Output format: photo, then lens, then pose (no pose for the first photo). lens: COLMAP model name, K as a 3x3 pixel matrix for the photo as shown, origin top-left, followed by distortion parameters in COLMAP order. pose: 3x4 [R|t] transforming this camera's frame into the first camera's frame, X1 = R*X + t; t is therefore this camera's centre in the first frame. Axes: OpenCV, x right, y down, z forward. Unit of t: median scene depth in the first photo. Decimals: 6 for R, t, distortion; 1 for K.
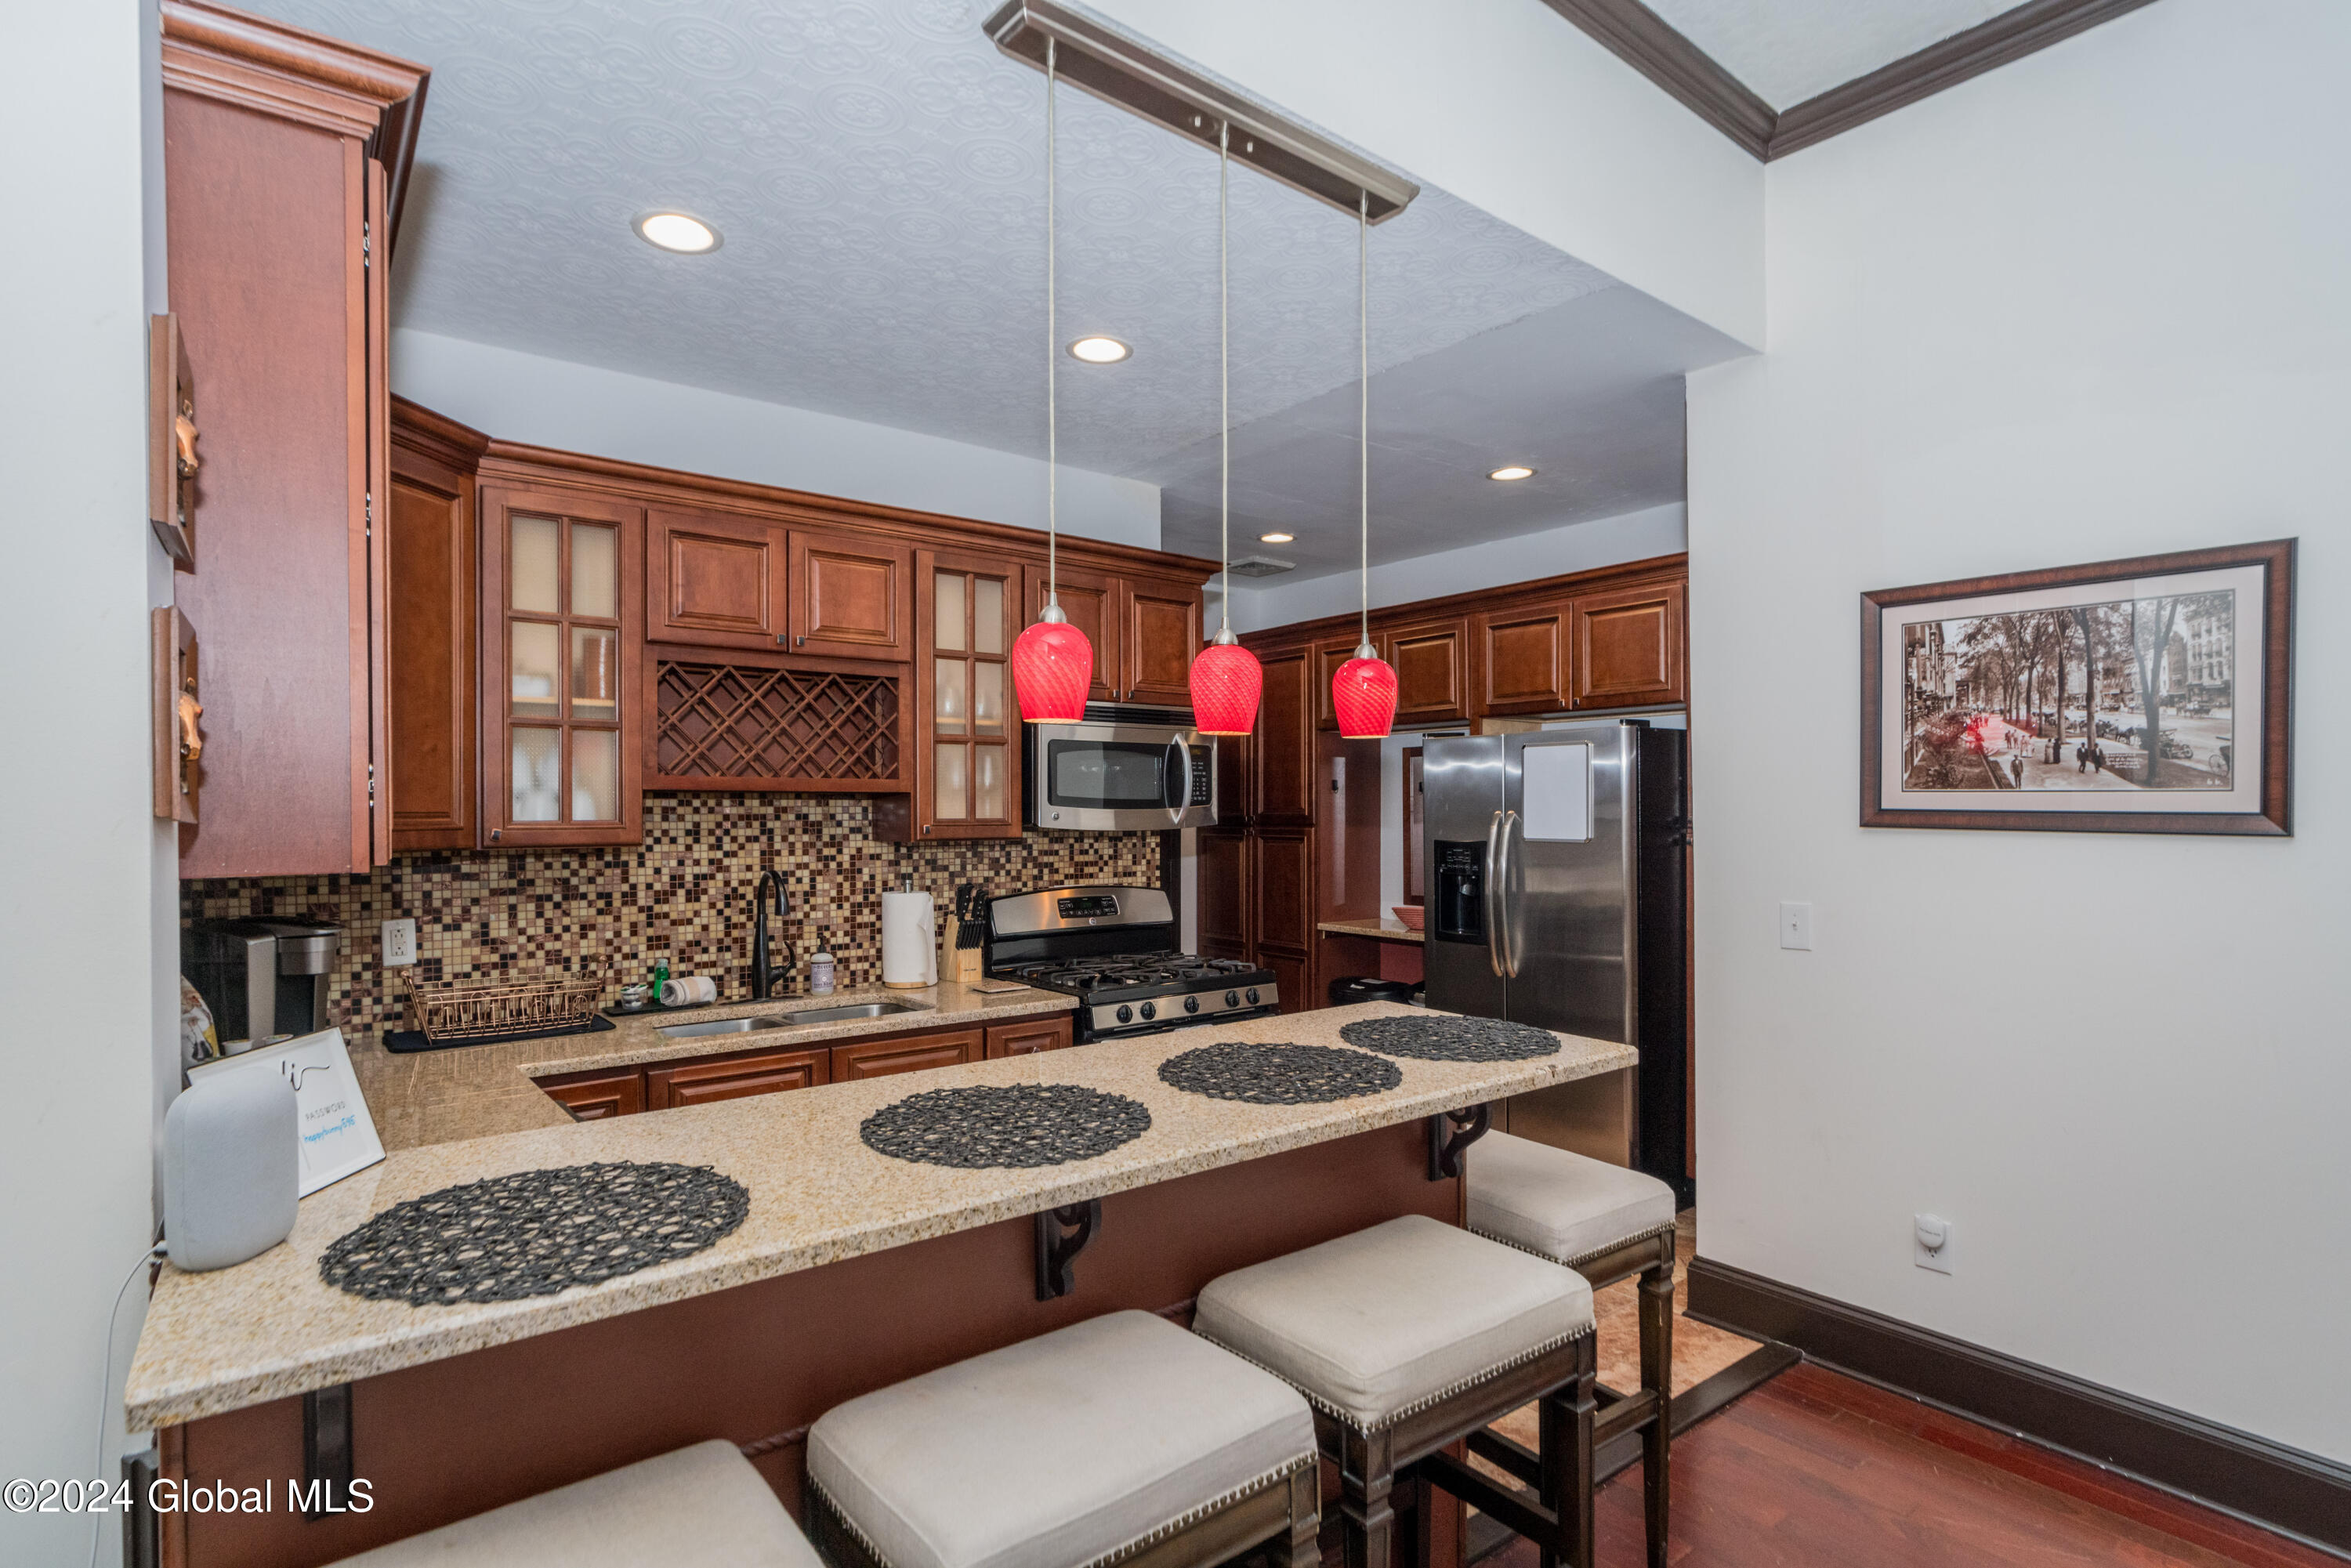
lens RADIAL K [[1194.5, 0, 1171.5], [0, 1194.5, 806.3], [0, 0, 1]] dist [0.046977, 0.000230]
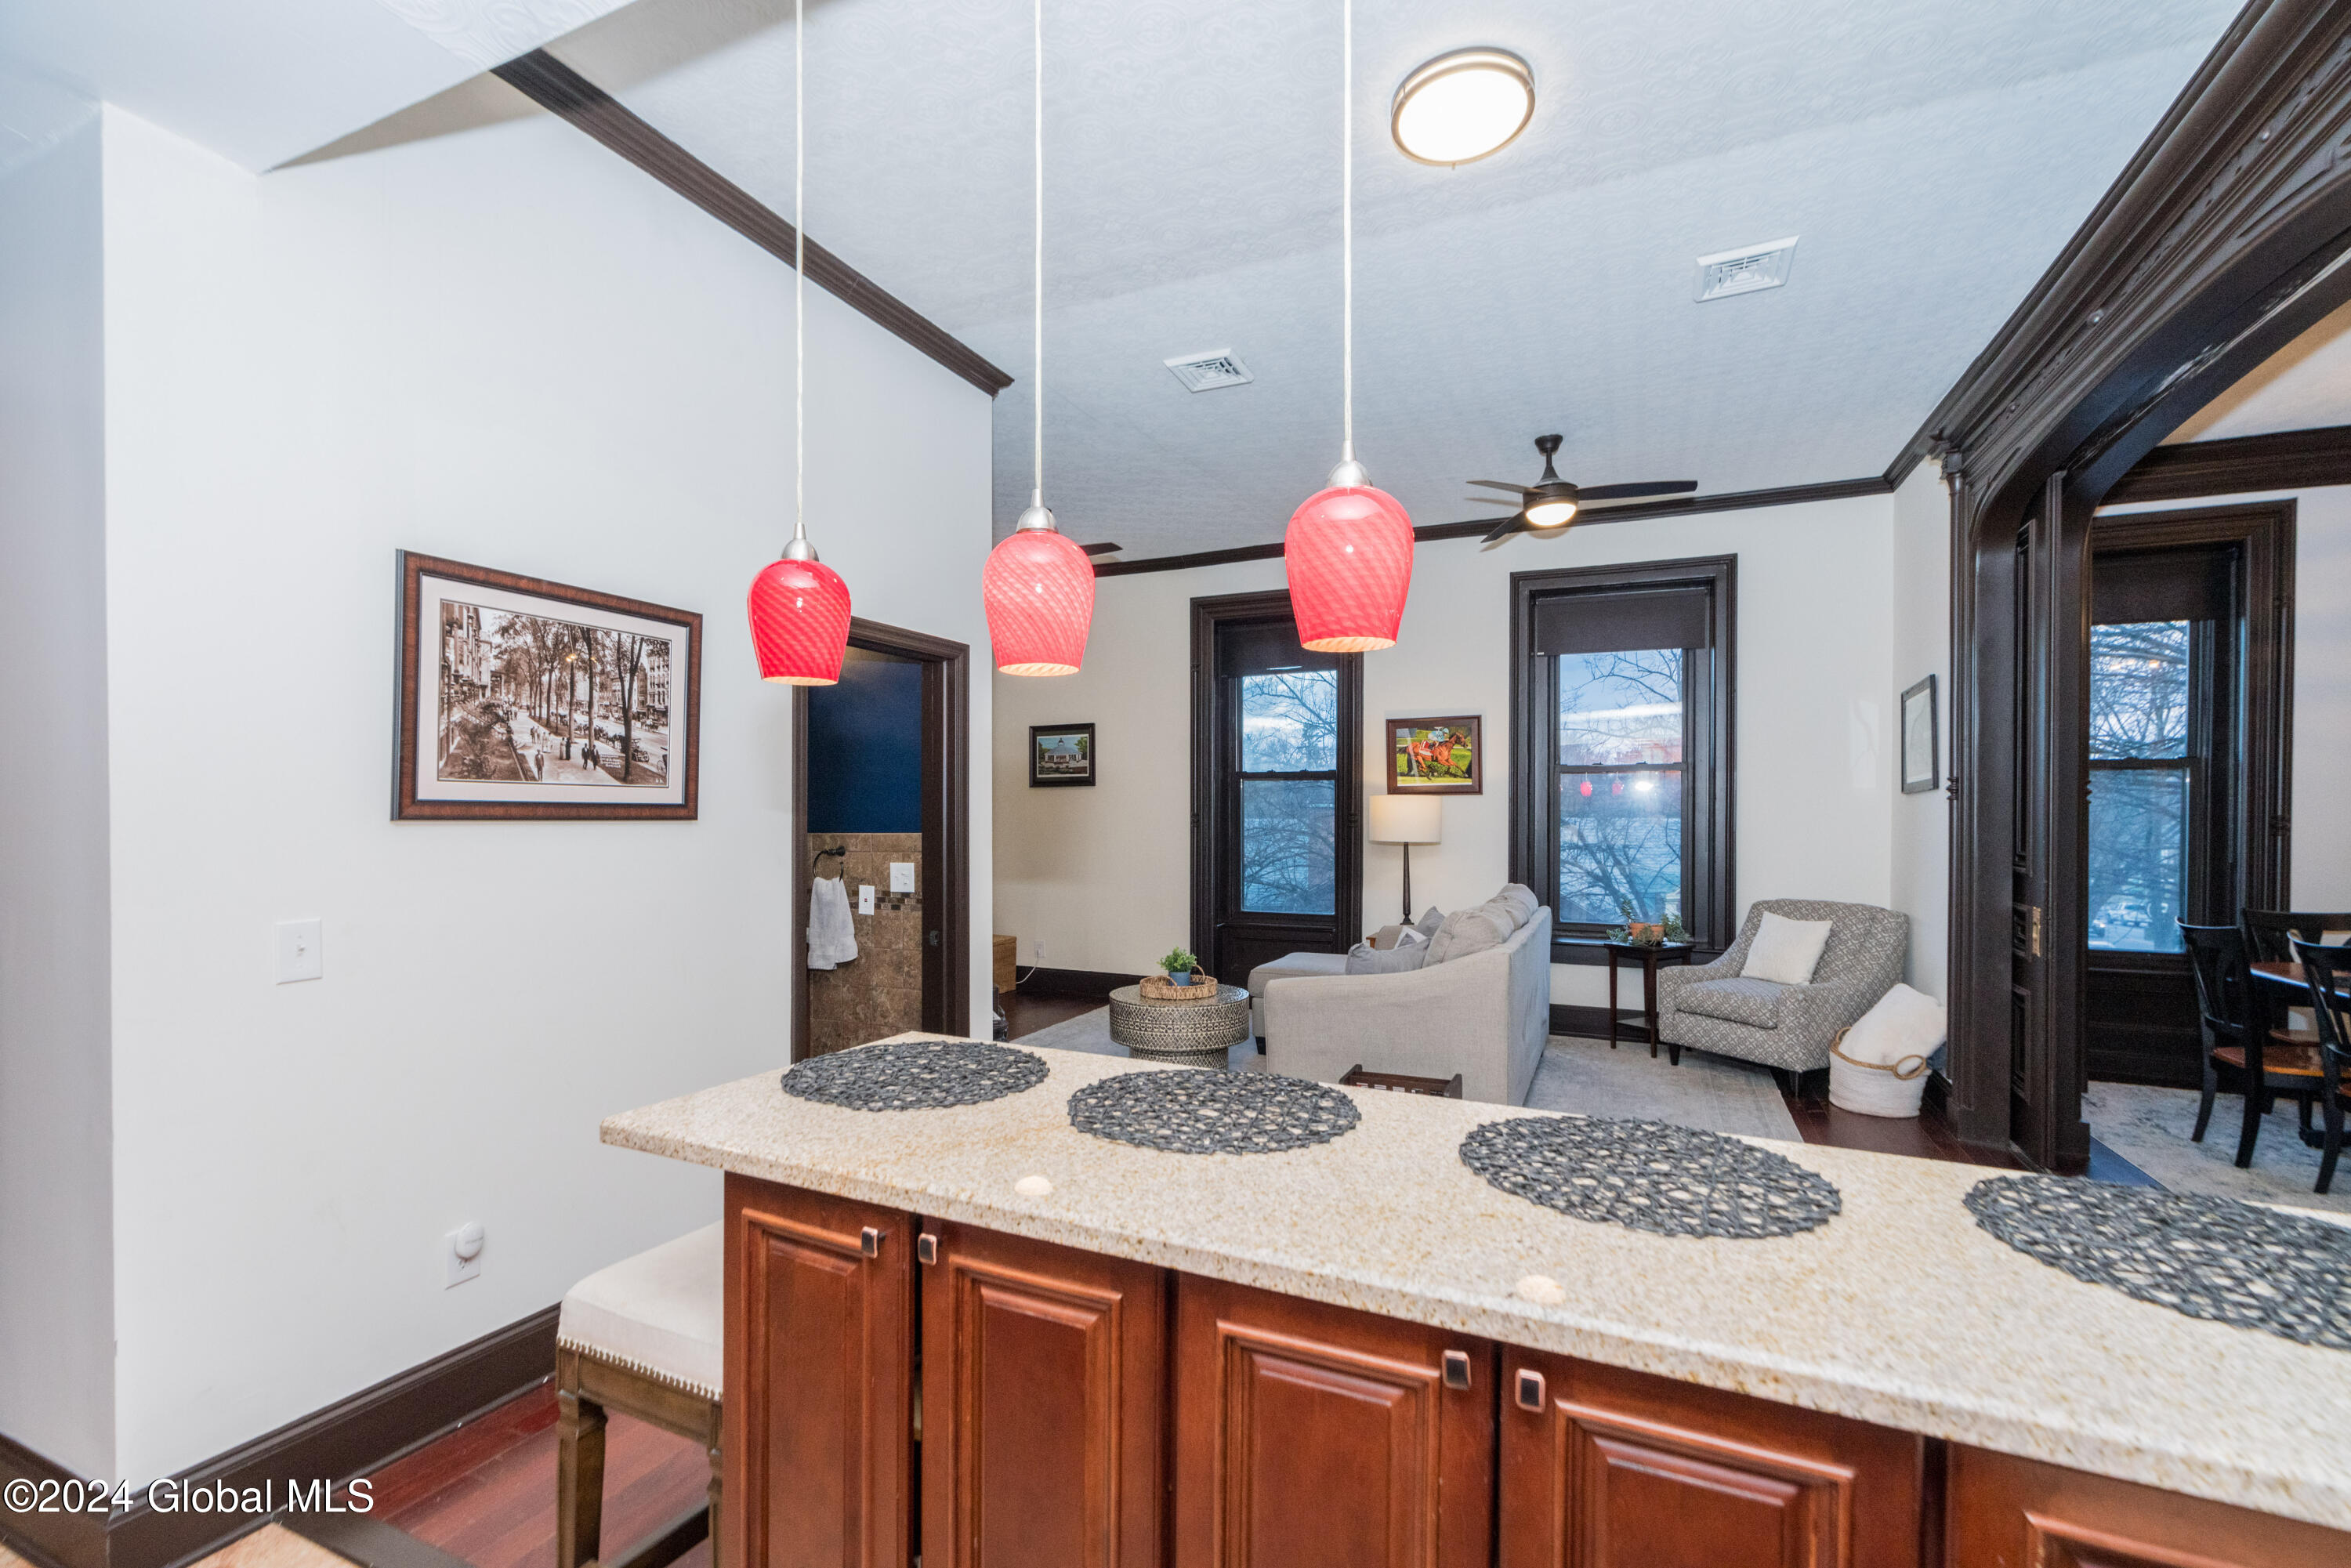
lens RADIAL K [[1069.6, 0, 1151.9], [0, 1069.6, 814.7], [0, 0, 1]] dist [-0.000074, -0.000108]
pose [[-0.449747, -0.001700, 0.893155, -0.386835], [0.003007, 0.999990, 0.003418, 0.013309], [-0.893151, 0.004223, -0.449737, 0.939172]]
